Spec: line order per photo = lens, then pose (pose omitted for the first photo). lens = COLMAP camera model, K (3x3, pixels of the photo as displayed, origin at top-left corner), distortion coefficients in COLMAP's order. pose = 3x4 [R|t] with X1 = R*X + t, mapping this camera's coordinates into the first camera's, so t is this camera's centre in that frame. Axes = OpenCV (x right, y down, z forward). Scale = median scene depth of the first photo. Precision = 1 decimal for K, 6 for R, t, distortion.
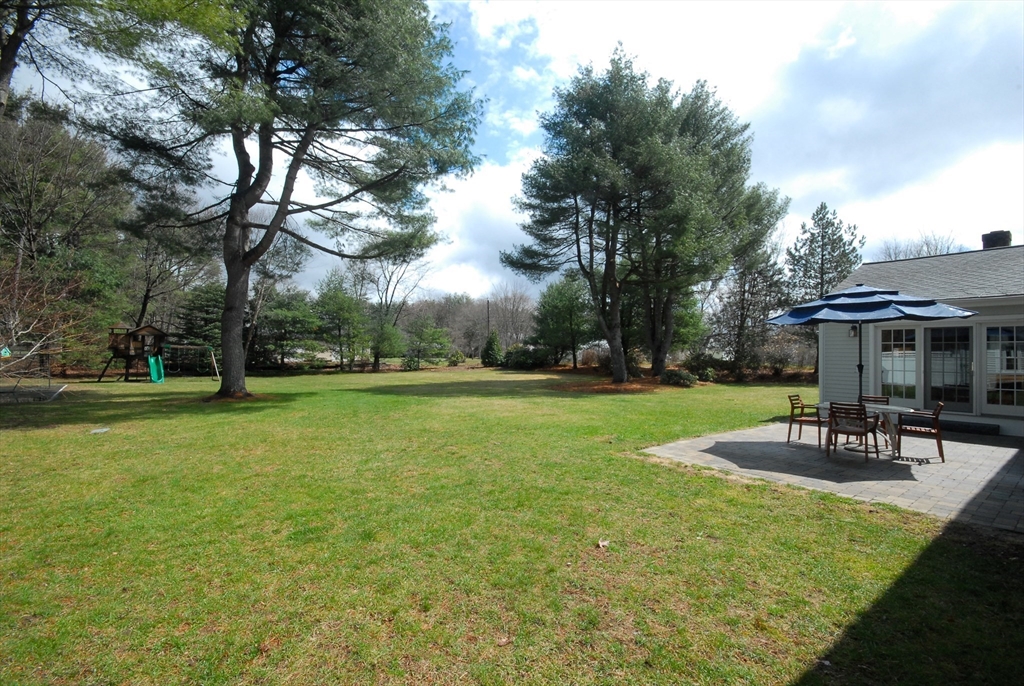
lens RADIAL K [[468.3, 0, 513.0], [0, 468.3, 349.8], [0, 0, 1]] dist [0.003247, 0.000510]
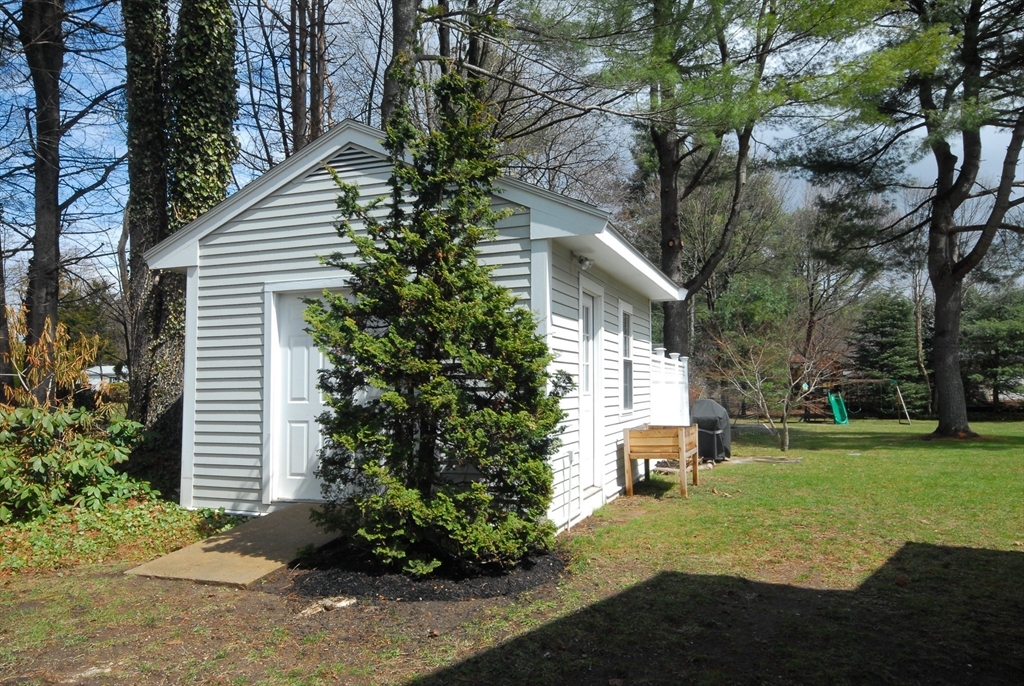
lens RADIAL K [[736.0, 0, 512.2], [0, 736.0, 347.1], [0, 0, 1]] dist [0.010127, 0.005574]
pose [[0.519572, -0.074159, -0.851202, 0.047628], [0.031793, 0.997214, -0.067473, 0.001405], [0.853835, 0.007995, 0.520482, -0.132100]]
